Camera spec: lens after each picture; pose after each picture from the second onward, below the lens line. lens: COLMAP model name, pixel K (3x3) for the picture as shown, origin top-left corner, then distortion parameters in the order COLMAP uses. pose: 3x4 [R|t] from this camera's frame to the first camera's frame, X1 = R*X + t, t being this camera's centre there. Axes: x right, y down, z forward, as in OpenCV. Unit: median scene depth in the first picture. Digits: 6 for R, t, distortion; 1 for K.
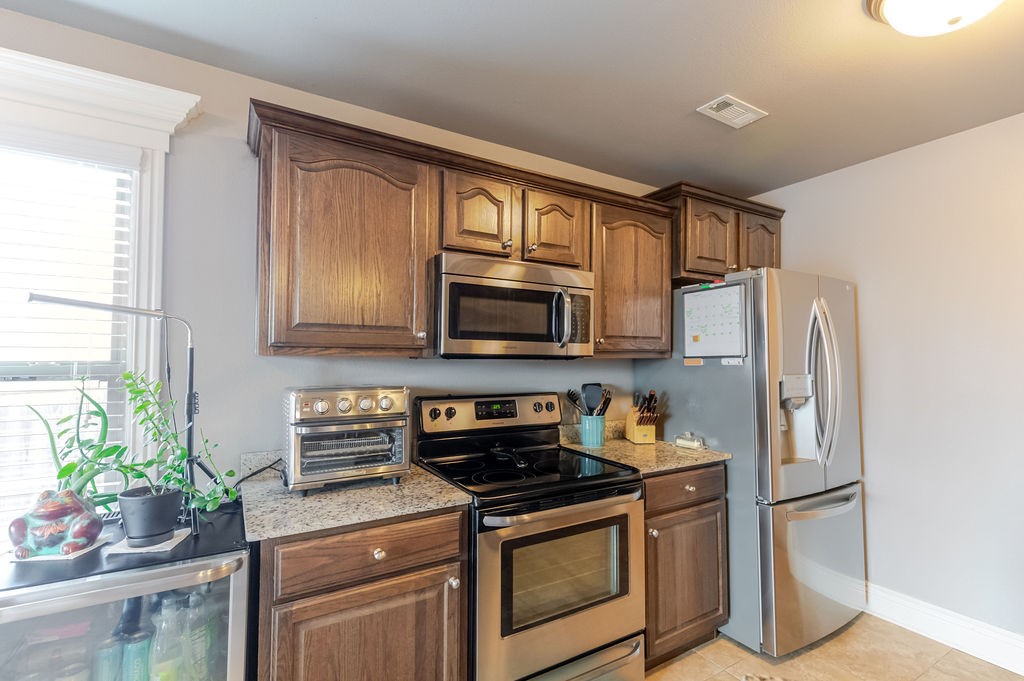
lens RADIAL K [[464.4, 0, 512.8], [0, 464.4, 342.6], [0, 0, 1]] dist [0.002694, -0.000298]
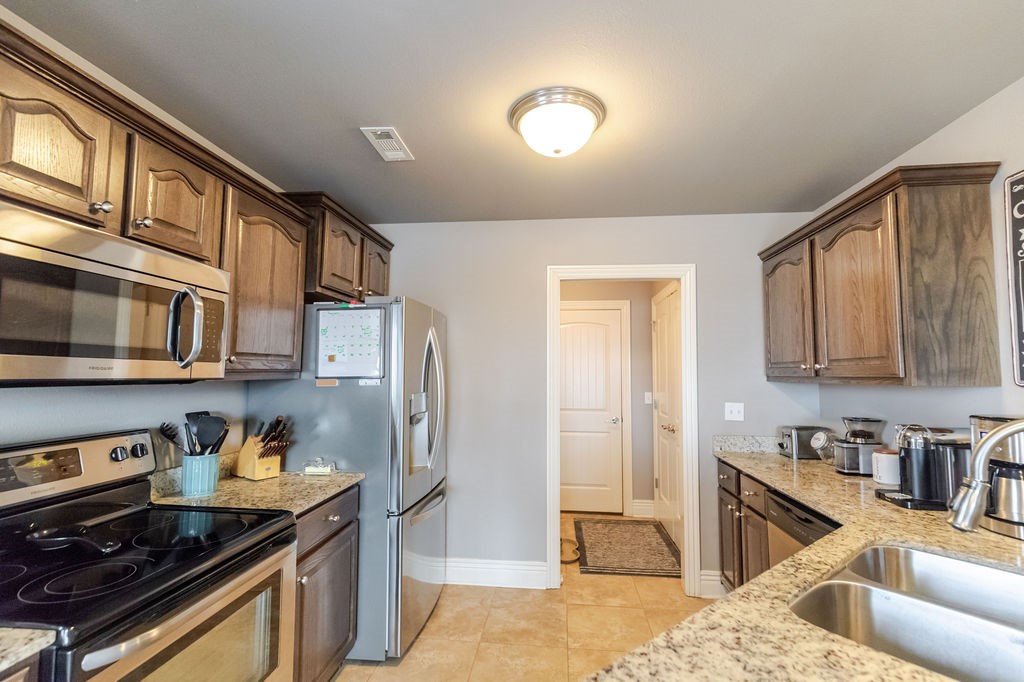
lens RADIAL K [[459.4, 0, 514.3], [0, 459.4, 344.3], [0, 0, 1]] dist [0.002578, 0.000036]
pose [[0.596025, 0.050111, 0.801400, -0.144788], [-0.030846, 0.998743, -0.039510, -0.011983], [-0.802373, -0.001171, 0.596822, 0.132216]]
